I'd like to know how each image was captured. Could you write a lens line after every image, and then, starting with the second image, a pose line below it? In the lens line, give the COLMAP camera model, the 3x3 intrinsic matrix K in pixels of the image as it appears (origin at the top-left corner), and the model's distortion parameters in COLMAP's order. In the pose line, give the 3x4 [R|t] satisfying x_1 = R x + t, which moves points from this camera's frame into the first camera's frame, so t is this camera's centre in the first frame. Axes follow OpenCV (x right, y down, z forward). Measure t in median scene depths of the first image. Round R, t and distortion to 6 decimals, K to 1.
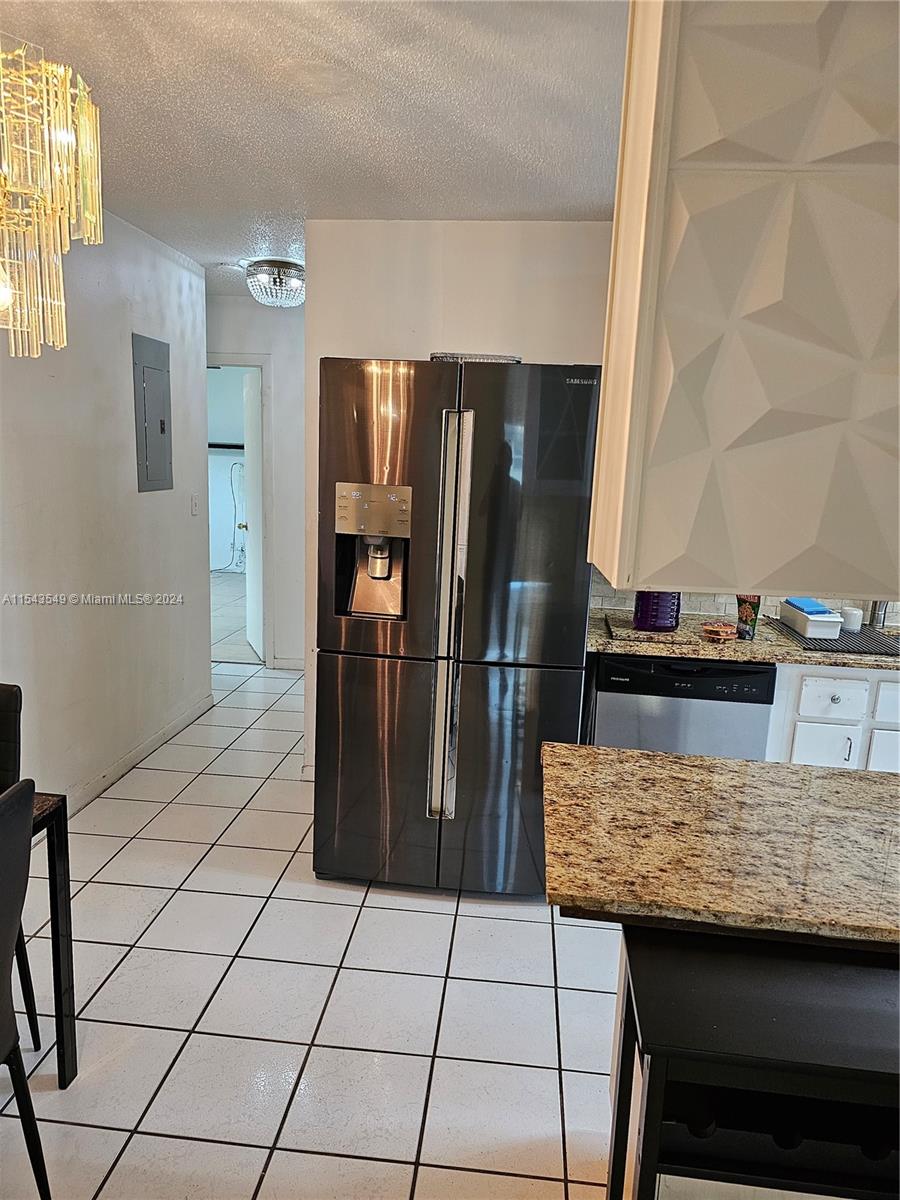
lens RADIAL K [[818.3, 0, 447.8], [0, 818.3, 620.5], [0, 0, 1]] dist [0.061657, -0.065164]
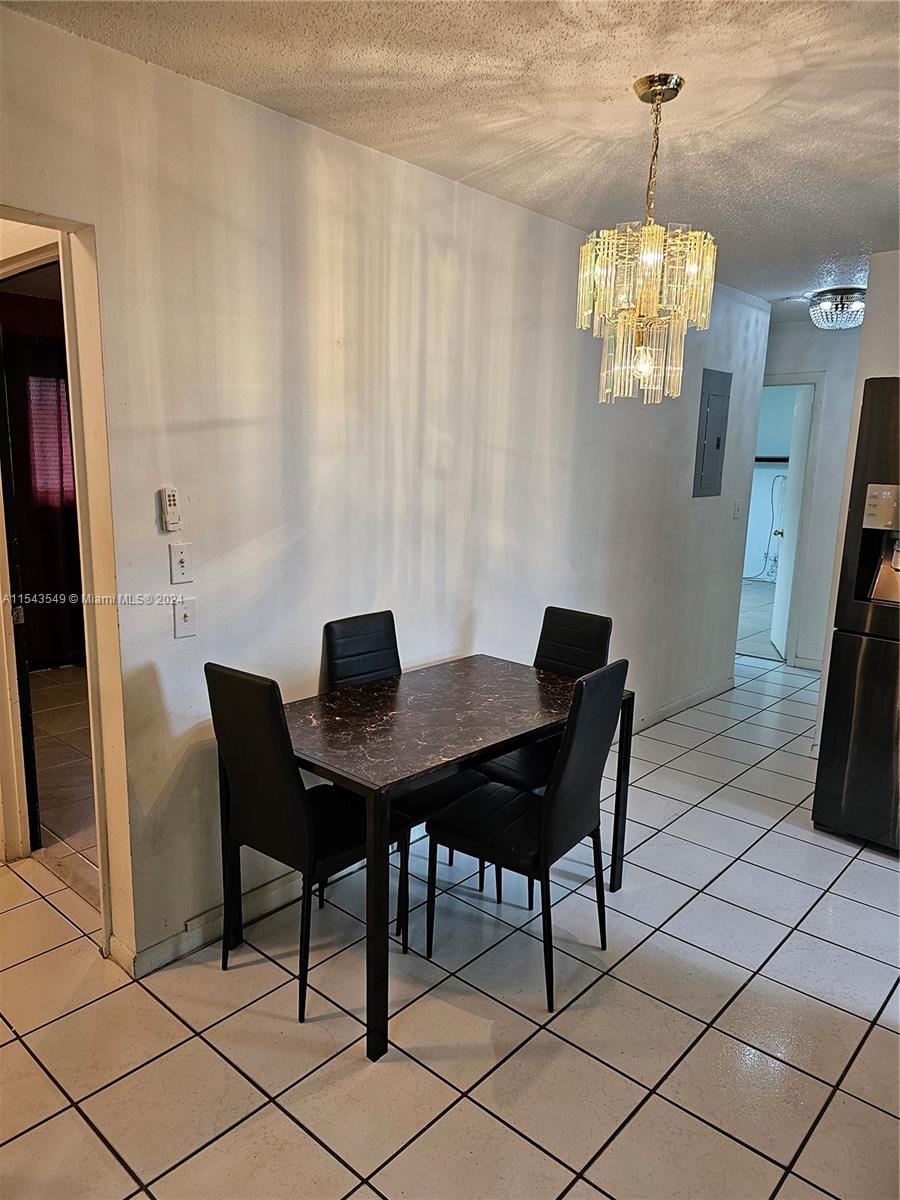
lens RADIAL K [[818.3, 0, 447.8], [0, 818.3, 620.5], [0, 0, 1]] dist [0.061657, -0.065164]
pose [[0.812061, 0.092974, -0.576118, 0.045384], [-0.104213, 0.994462, 0.013594, 0.042401], [0.574192, 0.049000, 0.817253, -0.178349]]
